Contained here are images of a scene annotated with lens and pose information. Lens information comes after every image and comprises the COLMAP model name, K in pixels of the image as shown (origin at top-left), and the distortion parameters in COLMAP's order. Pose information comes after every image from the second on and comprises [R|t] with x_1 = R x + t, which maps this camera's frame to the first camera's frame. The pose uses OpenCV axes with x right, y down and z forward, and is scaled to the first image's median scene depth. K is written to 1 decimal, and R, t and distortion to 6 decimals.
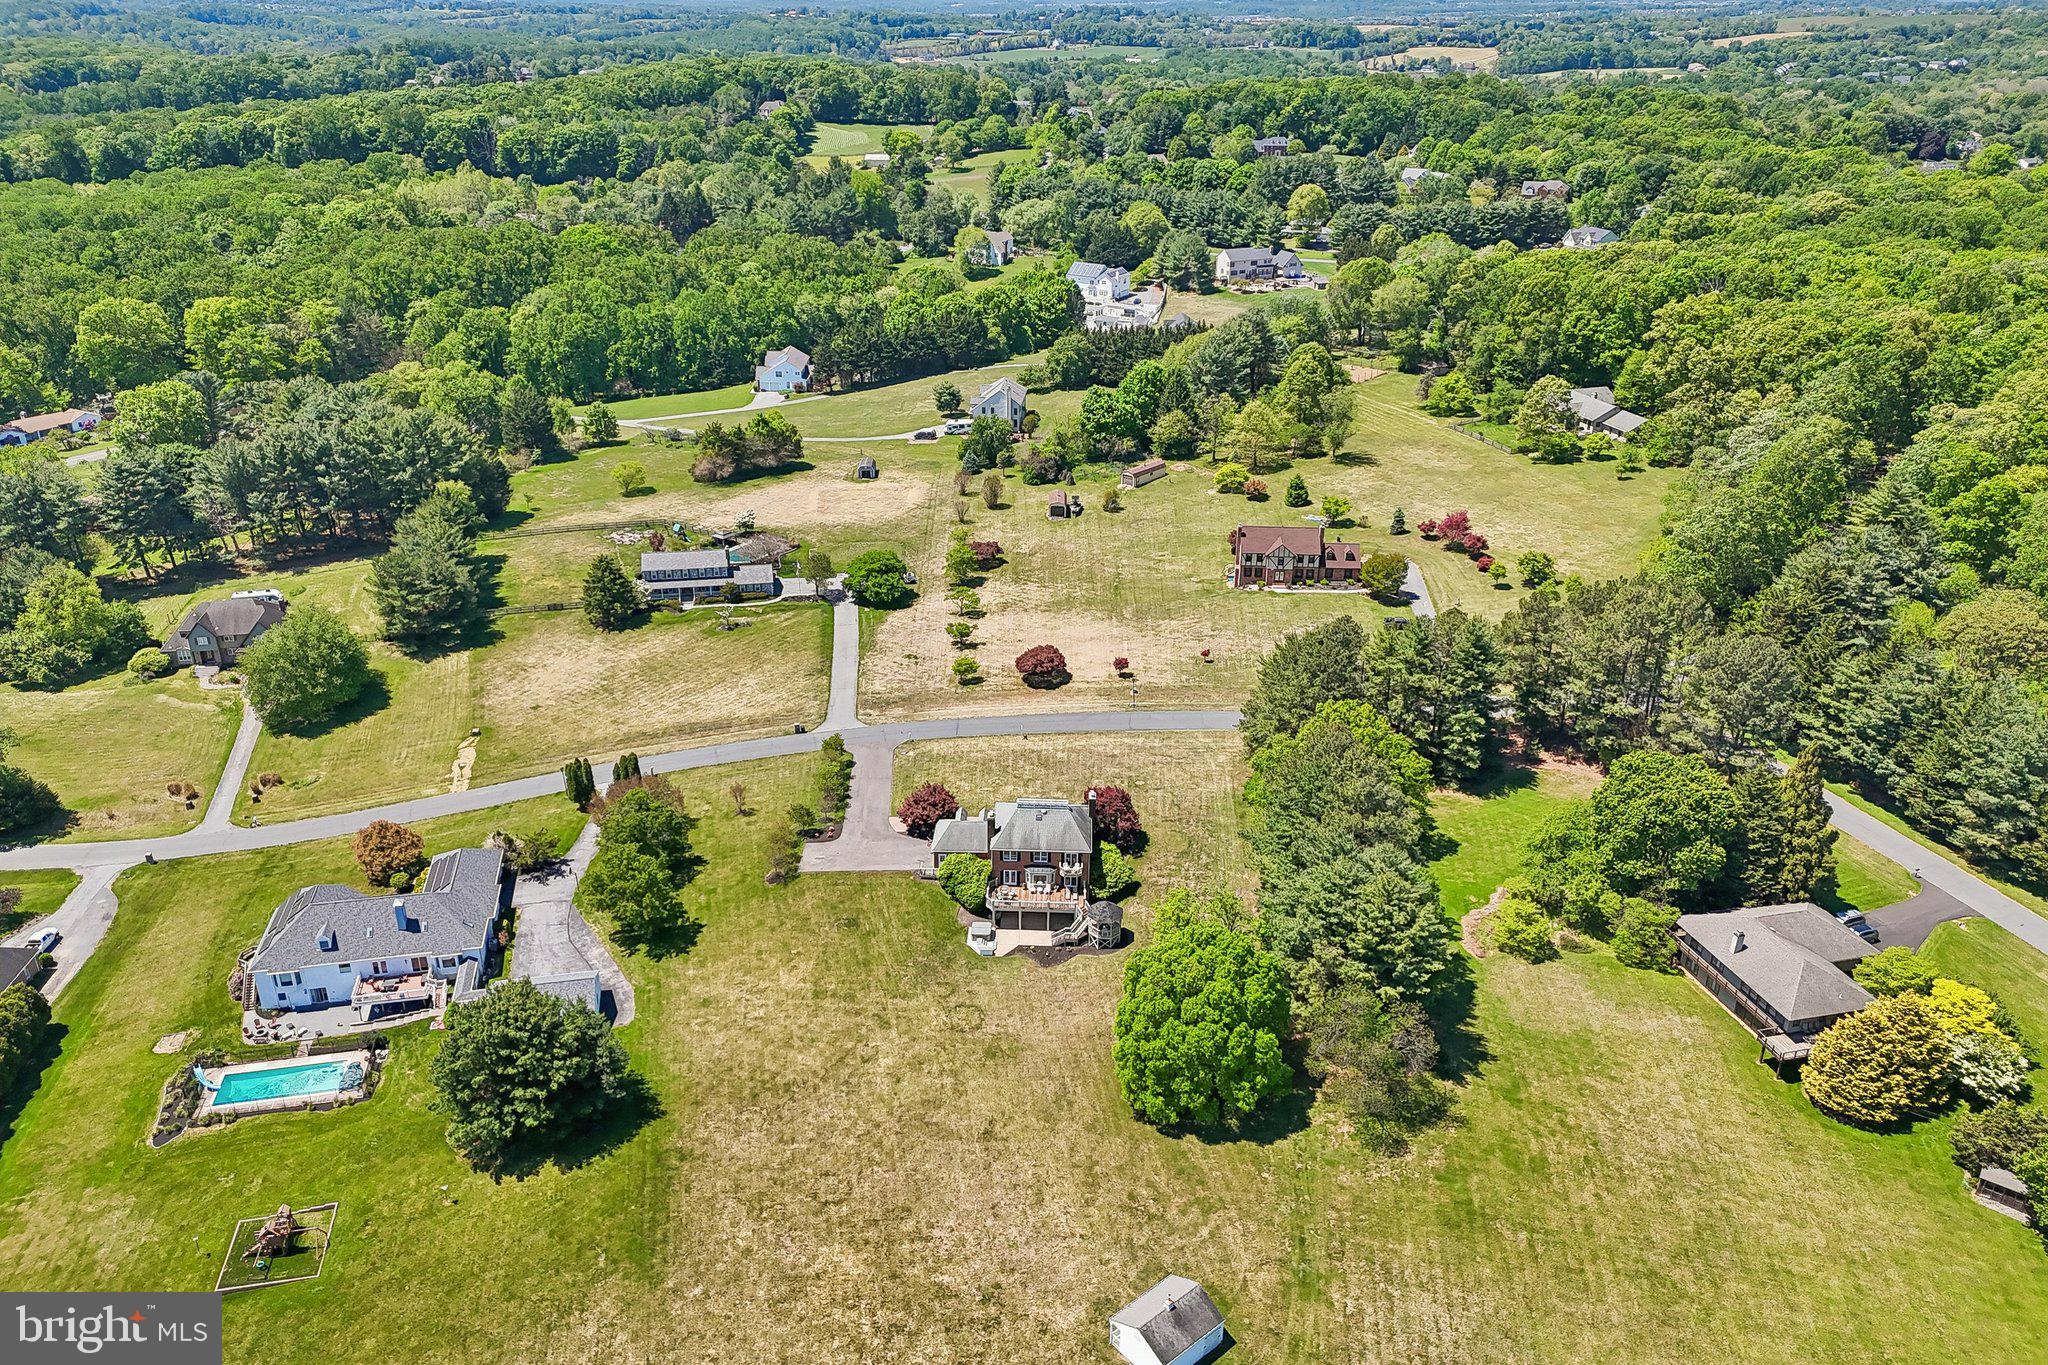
lens RADIAL K [[1501.6, 0, 1024.5], [0, 1501.6, 650.9], [0, 0, 1]] dist [0.116227, -0.148350]
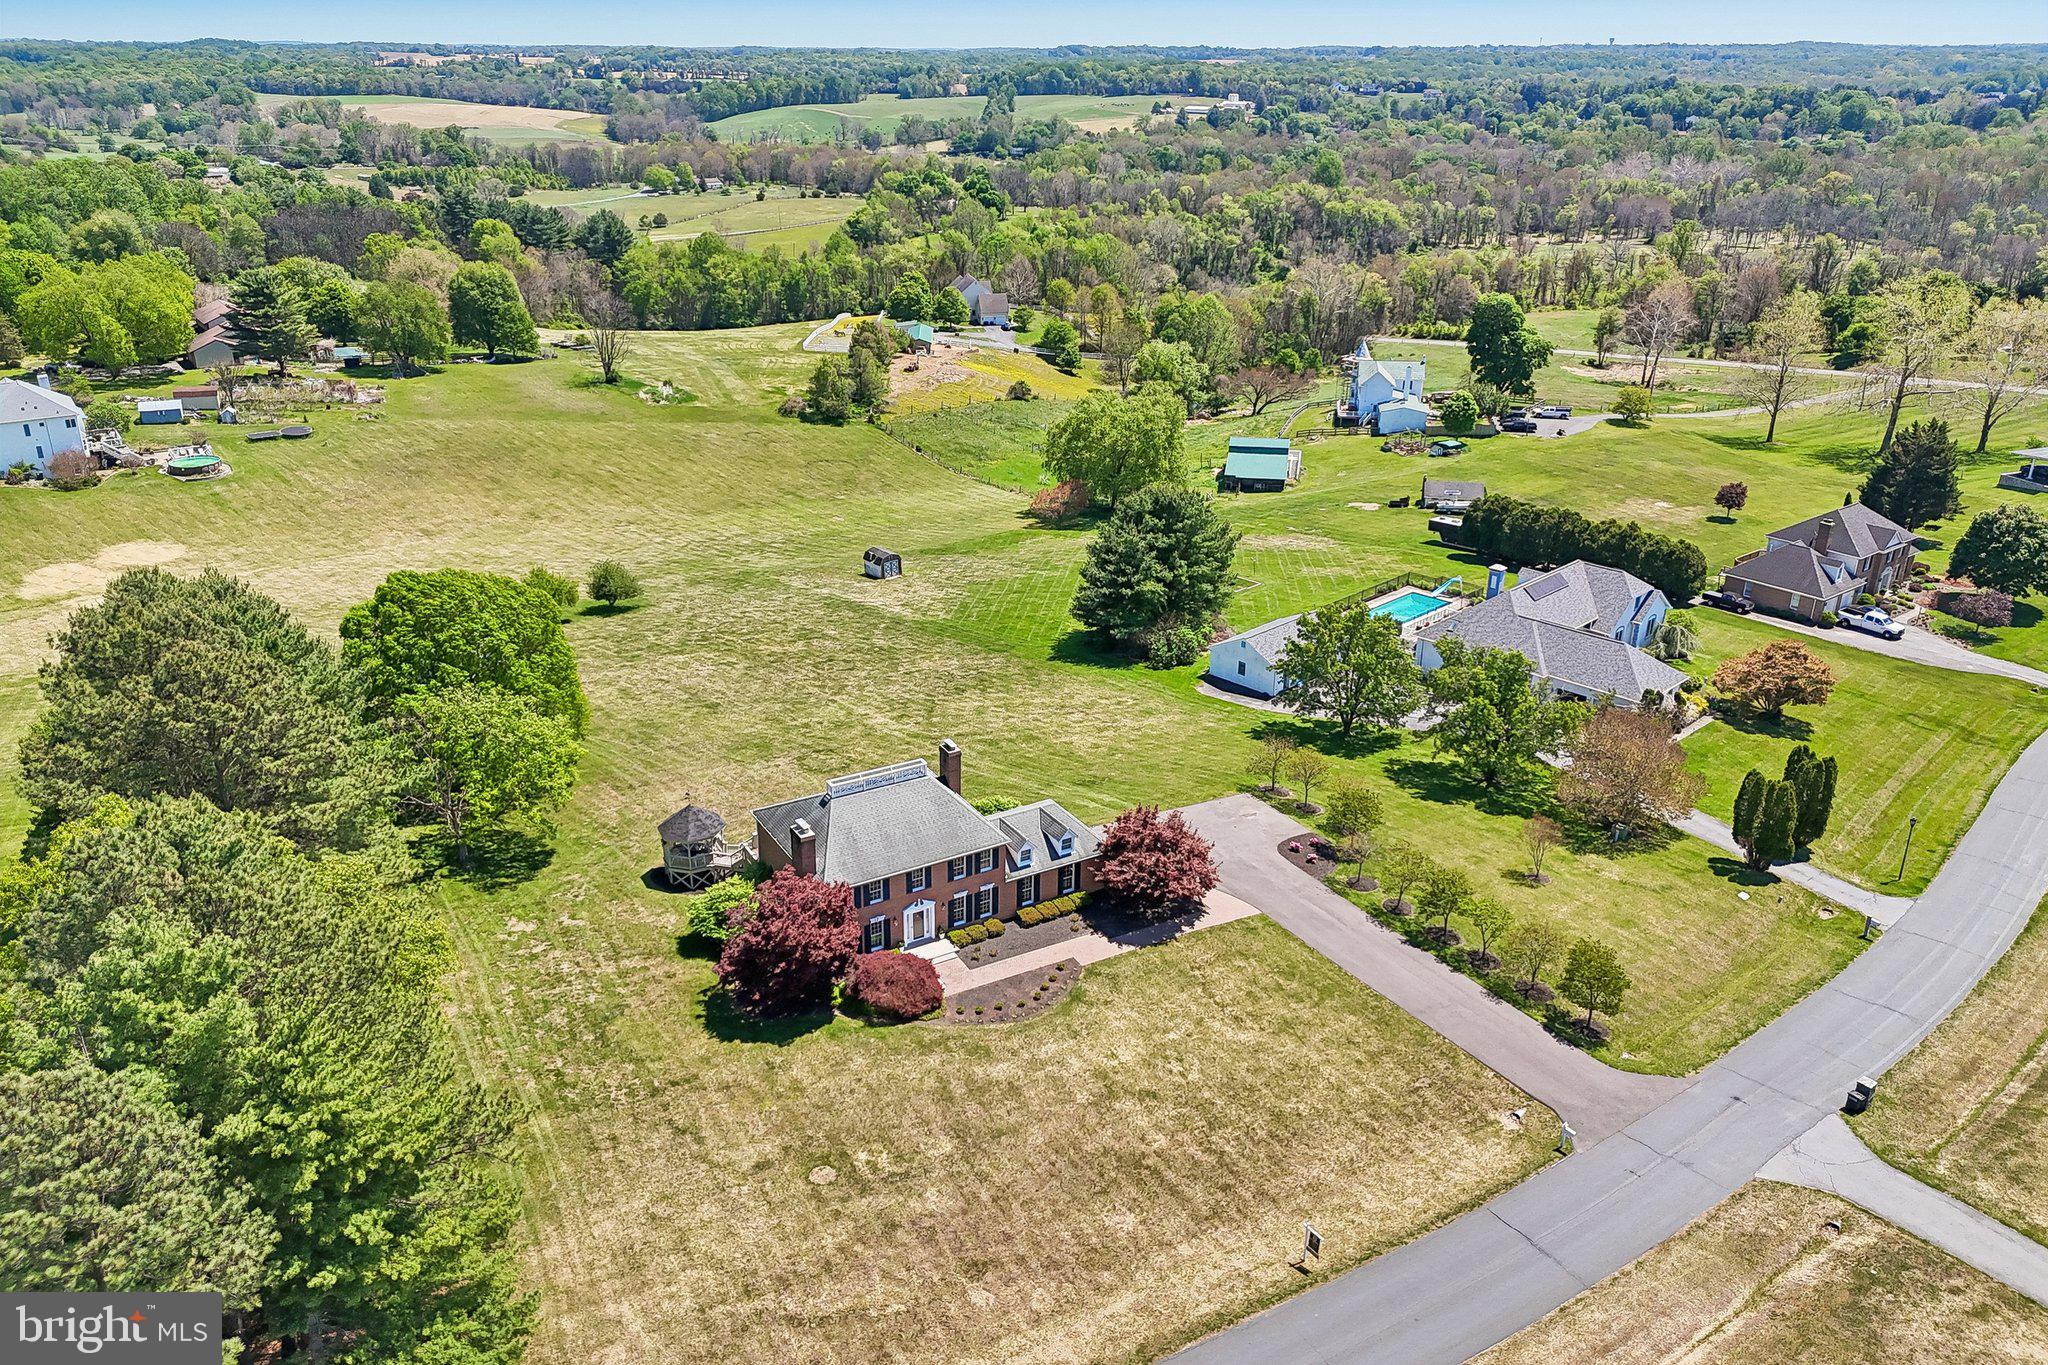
lens RADIAL K [[1501.3, 0, 1010.4], [0, 1501.3, 657.2], [0, 0, 1]] dist [0.100059, -0.114450]
pose [[-0.846197, 0.191761, -0.497170, 0.151891], [-0.218631, 0.725919, 0.652106, -0.184470], [0.485953, 0.660507, -0.572346, 0.916503]]
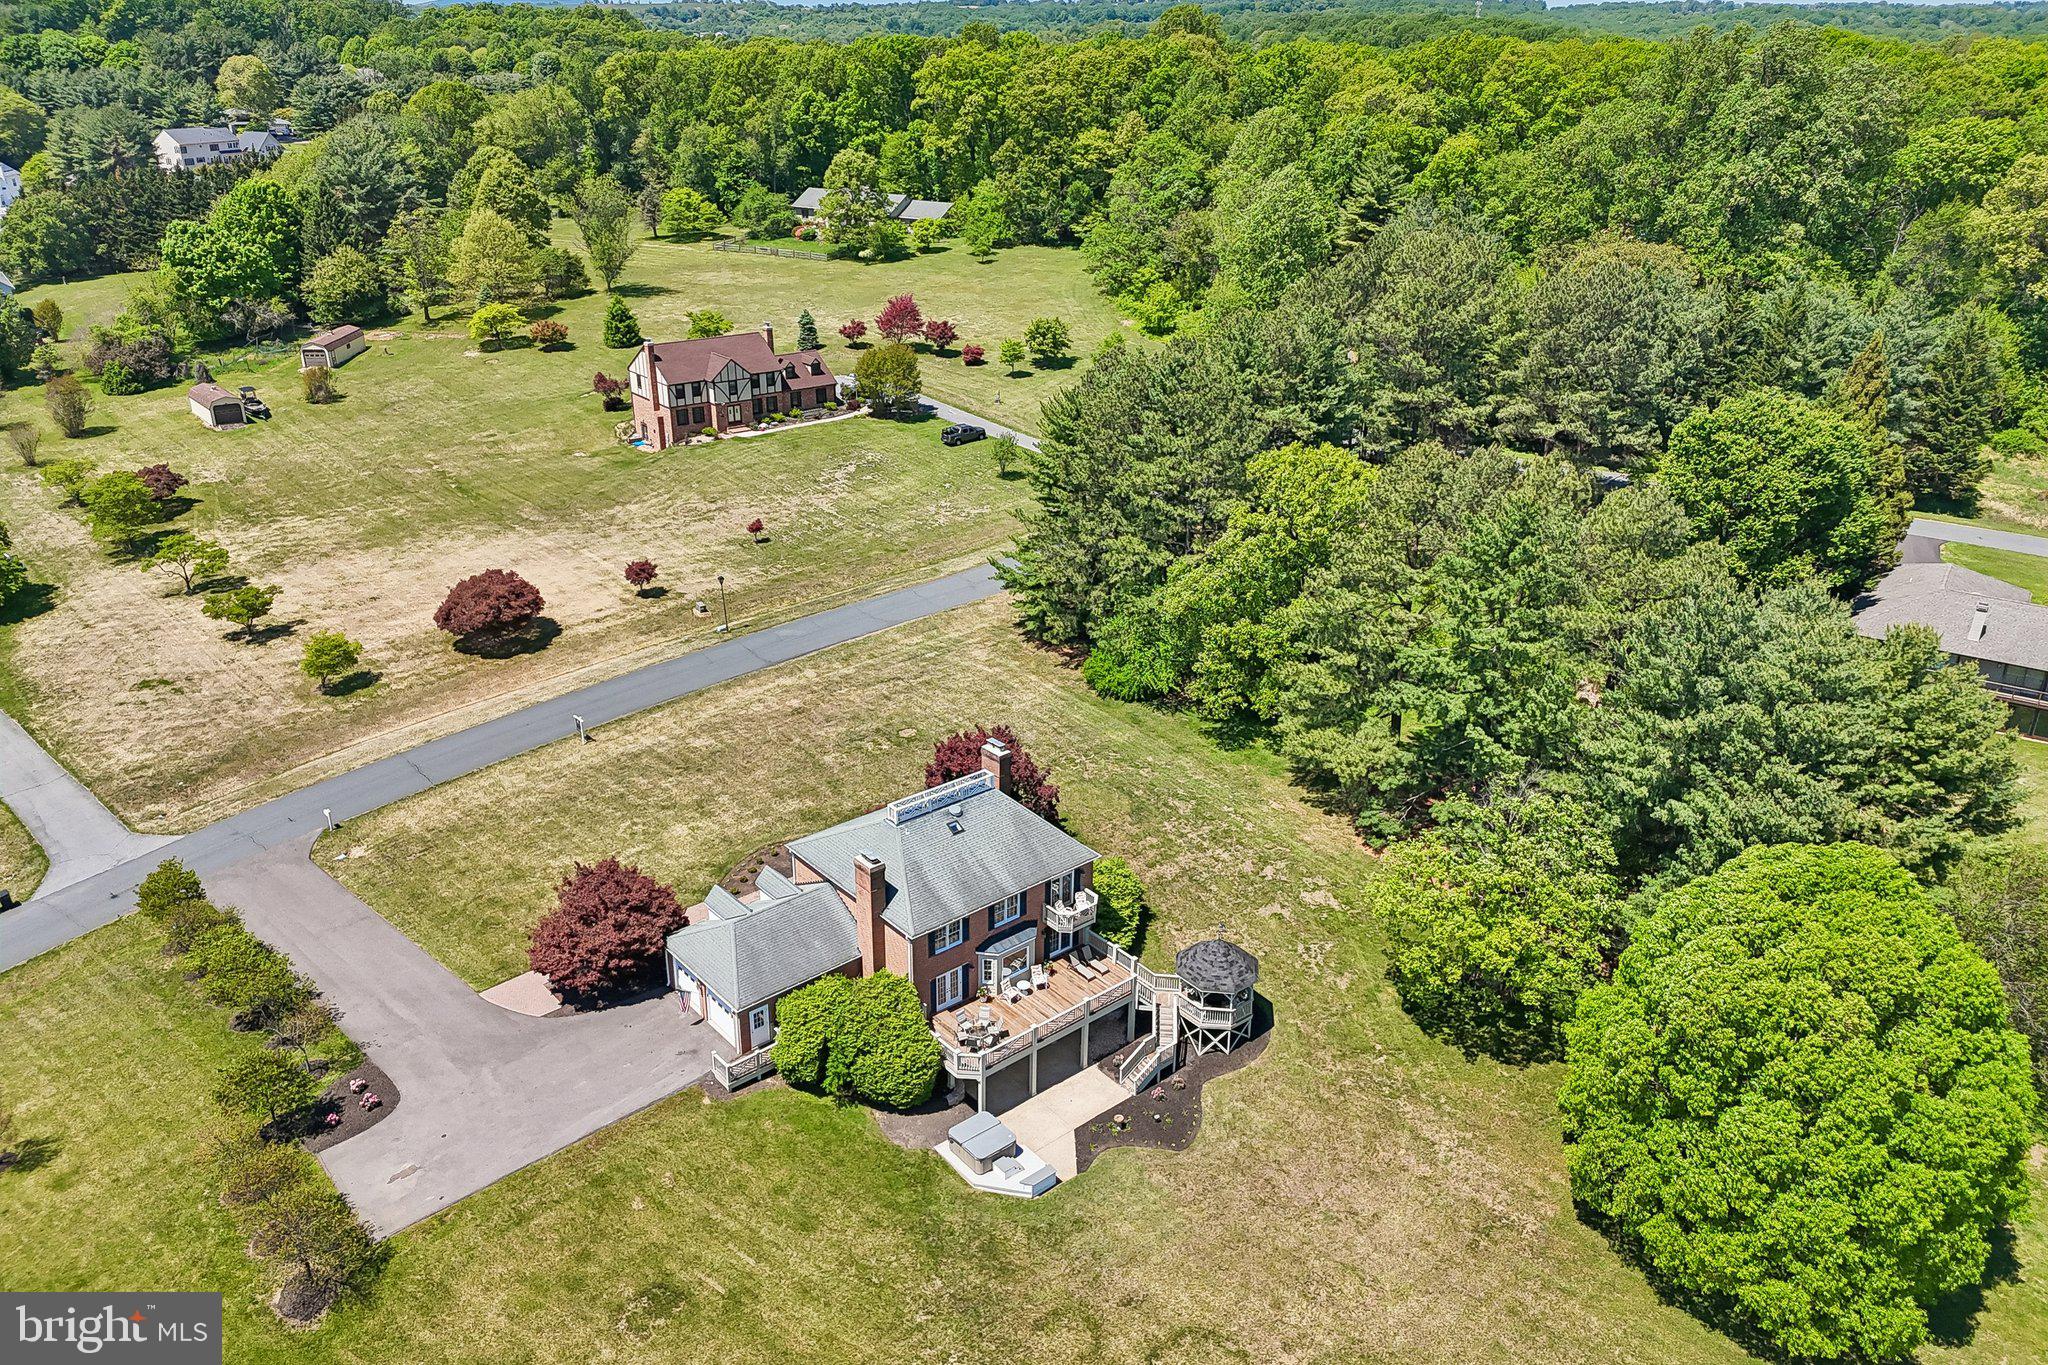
lens RADIAL K [[1495.5, 0, 1022.5], [0, 1495.5, 680.3], [0, 0, 1]] dist [0.082904, -0.090839]
pose [[0.739826, -0.270034, 0.616230, -0.158314], [0.264624, 0.958890, 0.102490, 0.024107], [-0.618572, 0.087244, 0.780869, 0.471320]]
